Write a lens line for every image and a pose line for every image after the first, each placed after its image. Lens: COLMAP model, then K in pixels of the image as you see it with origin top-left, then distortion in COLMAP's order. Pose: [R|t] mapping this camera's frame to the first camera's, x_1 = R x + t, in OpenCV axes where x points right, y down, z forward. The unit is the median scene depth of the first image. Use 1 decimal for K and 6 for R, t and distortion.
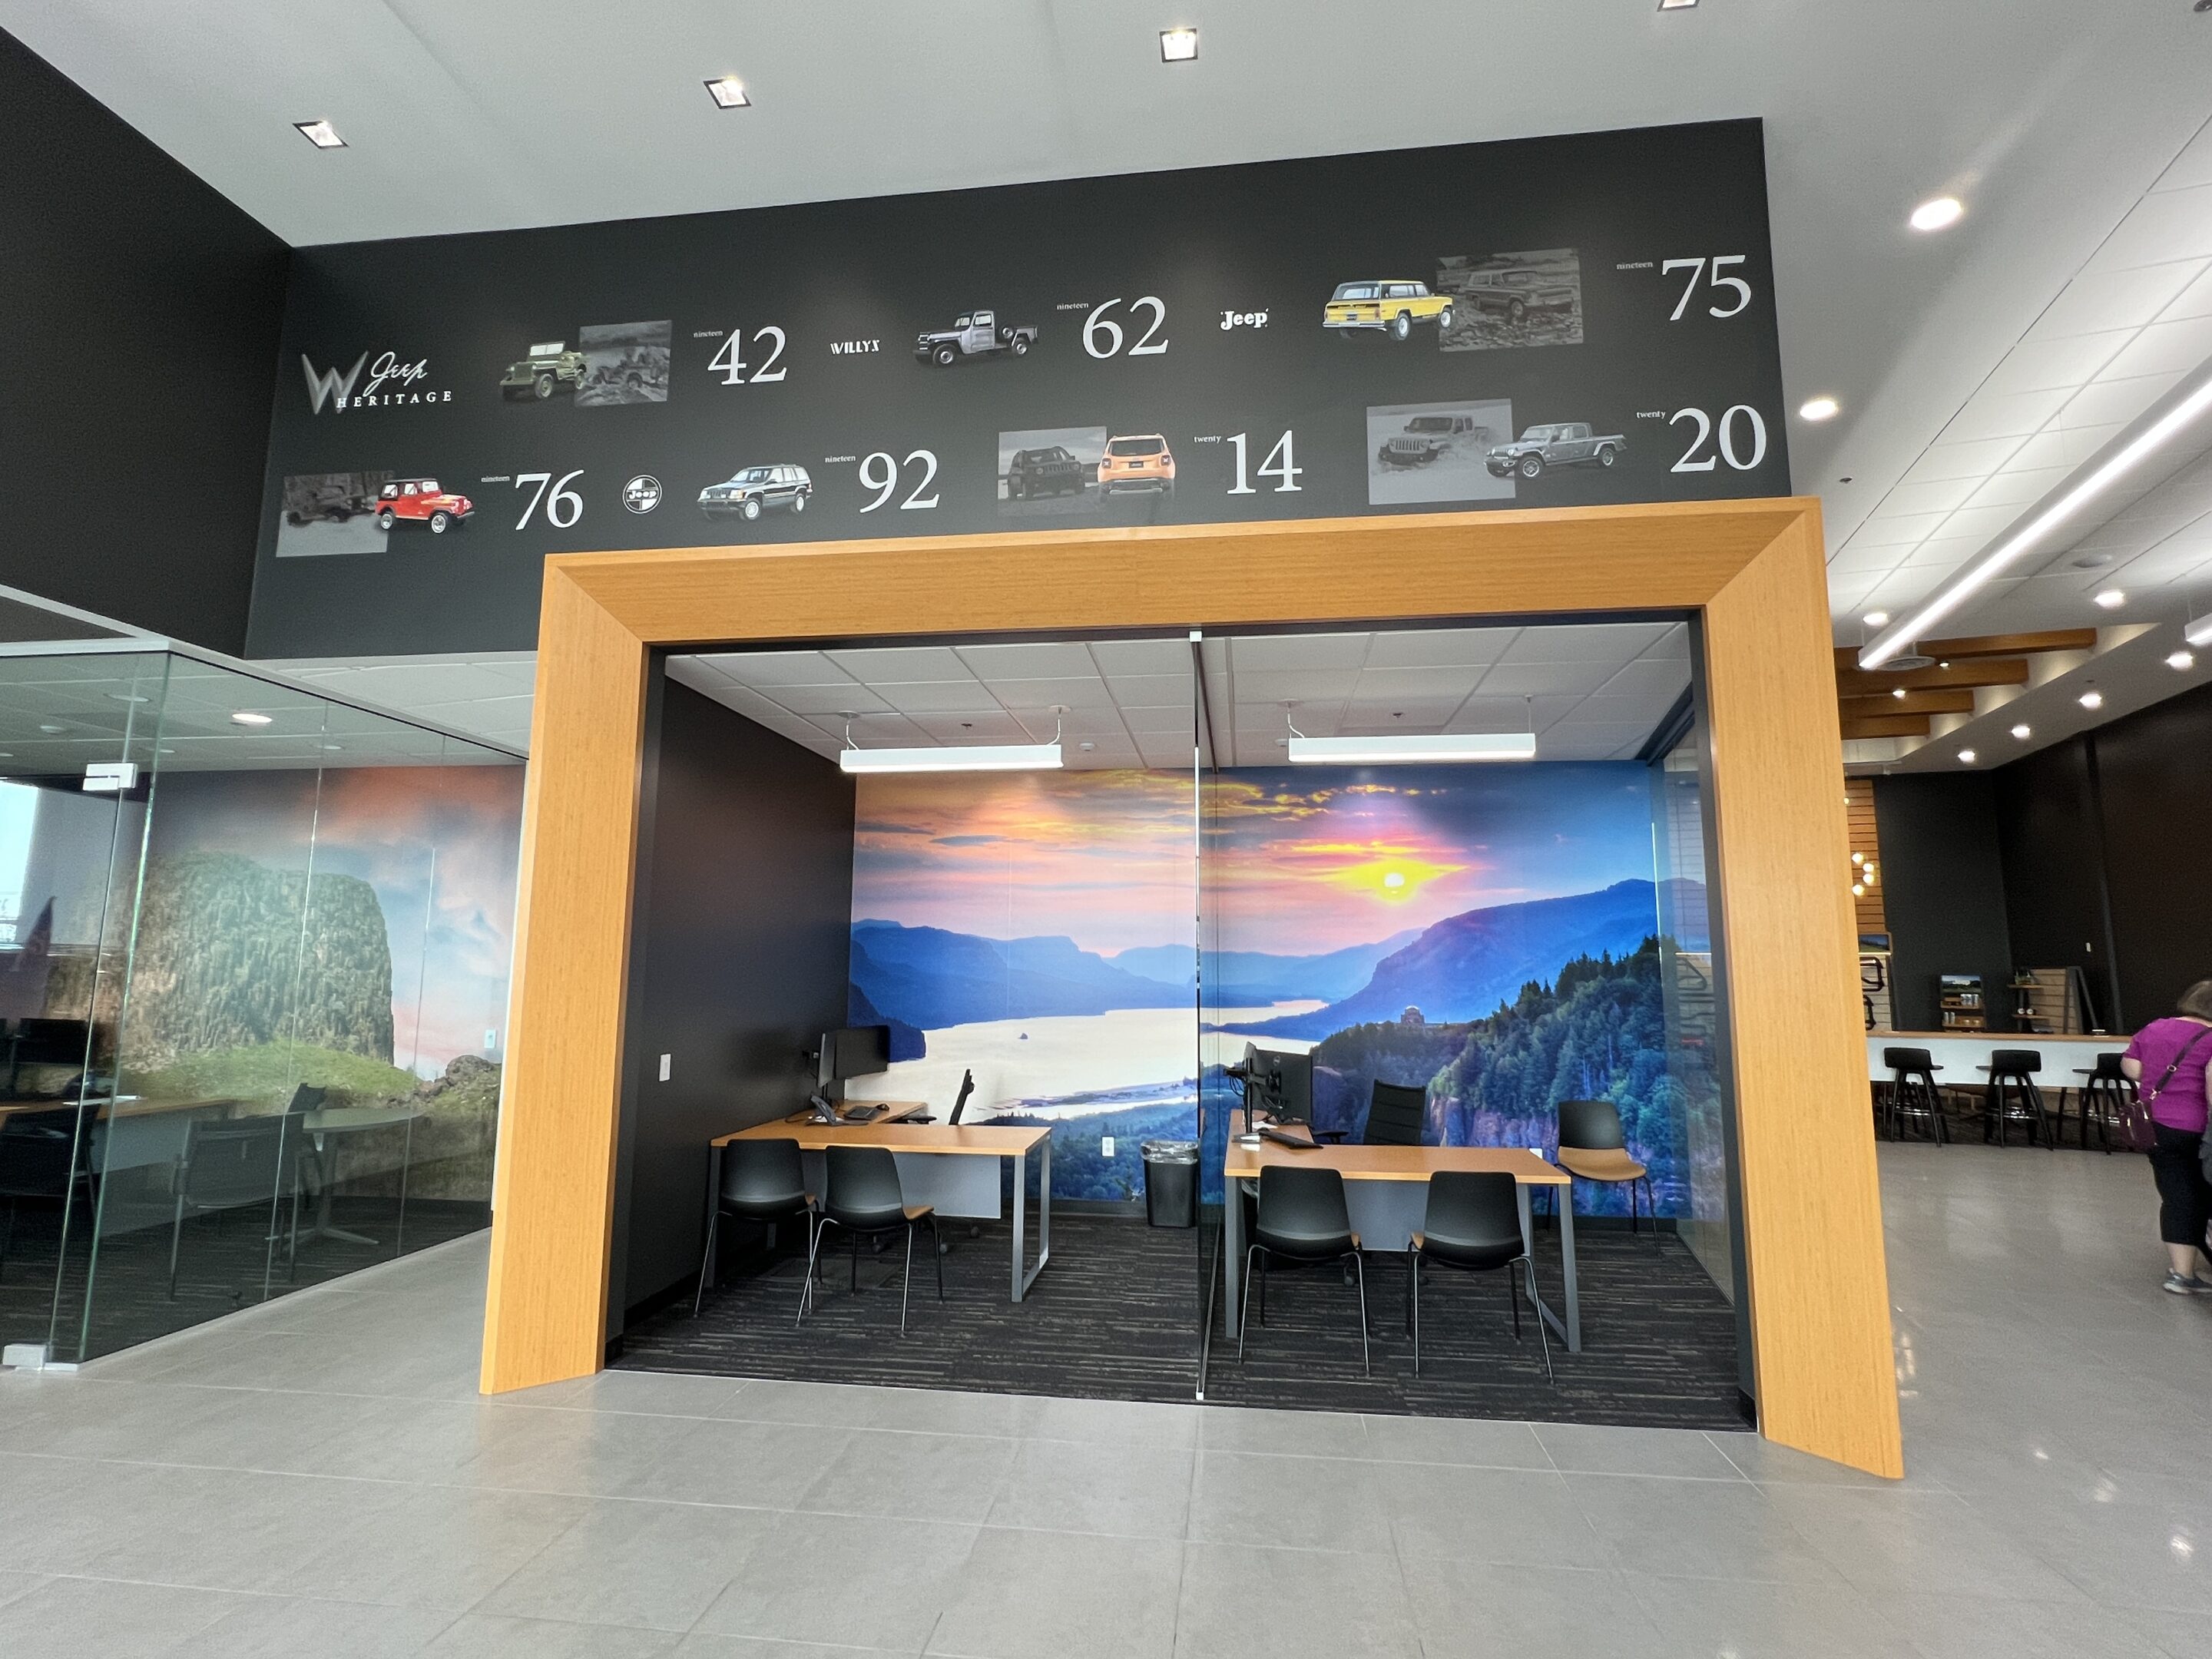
lens RADIAL K [[1050.8, 0, 1106.9], [0, 1050.8, 836.2], [0, 0, 1]] dist [-0.001945, -0.000132]
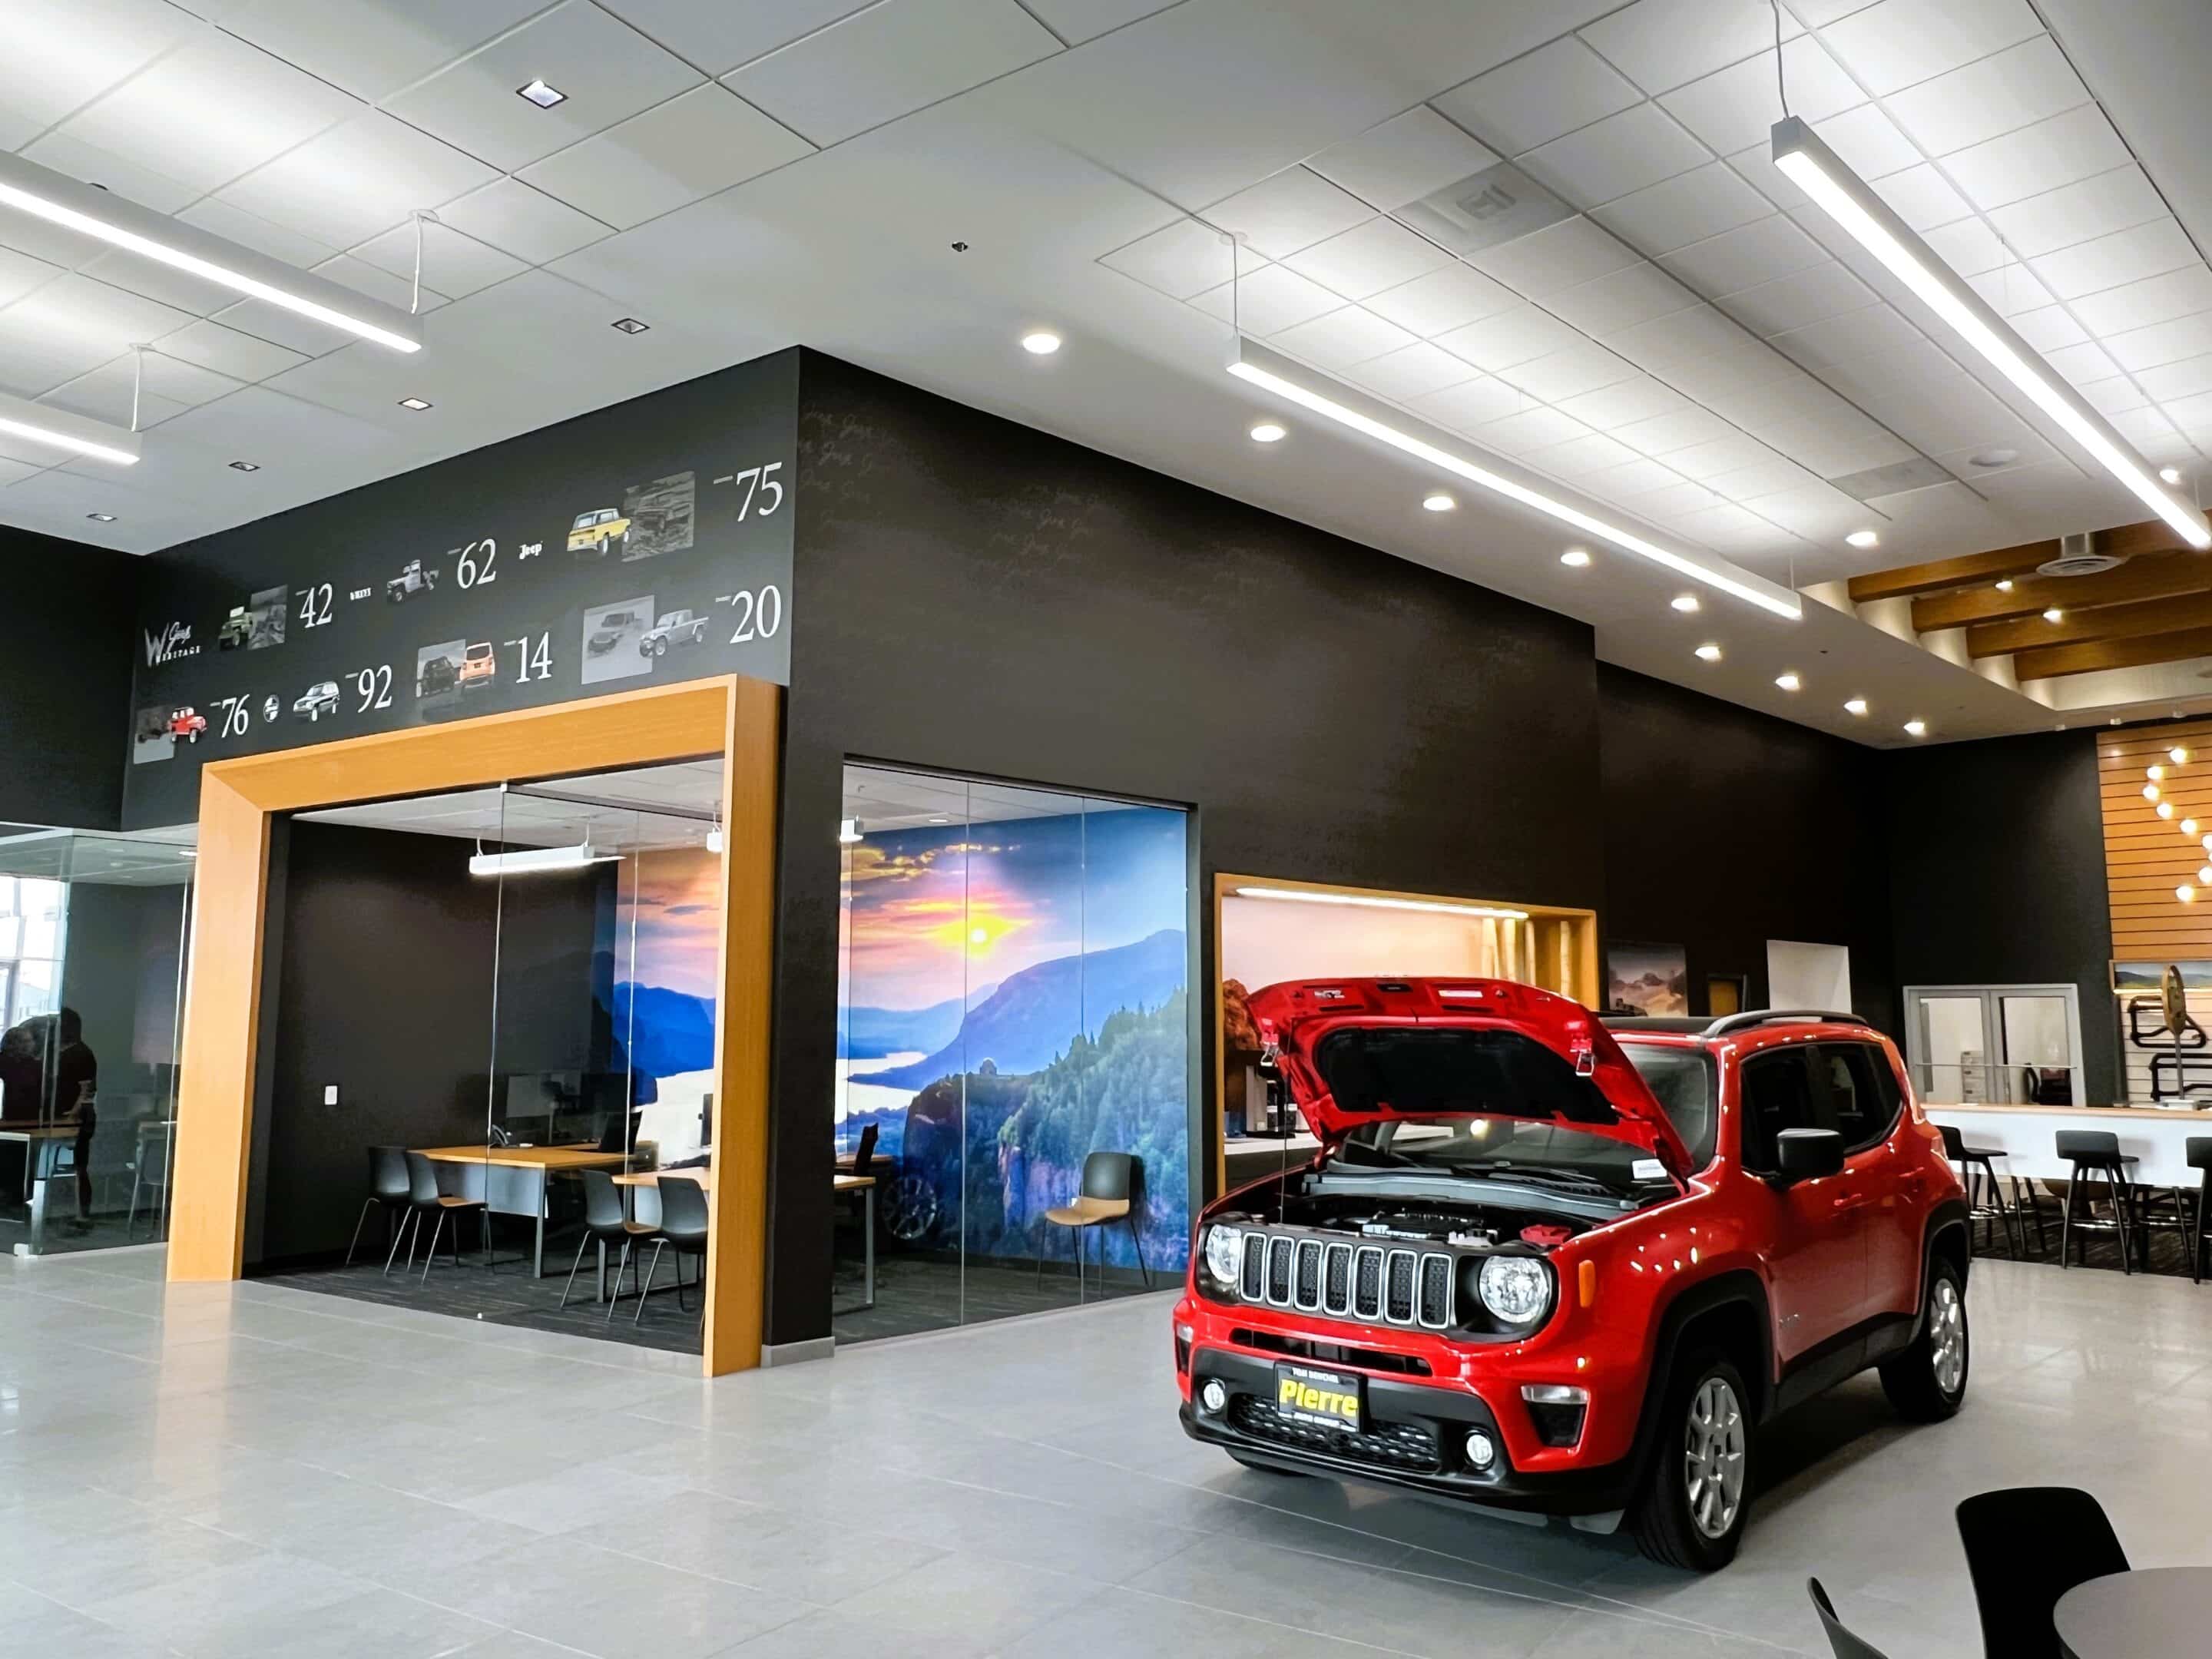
lens RADIAL K [[1575.8, 0, 1106.0], [0, 1575.8, 829.5], [0, 0, 1]] dist [0.004212, -0.000988]
pose [[0.896335, -0.059221, -0.439405, 1.550909], [0.062036, 0.998042, -0.007966, -0.061465], [0.439017, -0.020119, 0.898254, -0.481481]]
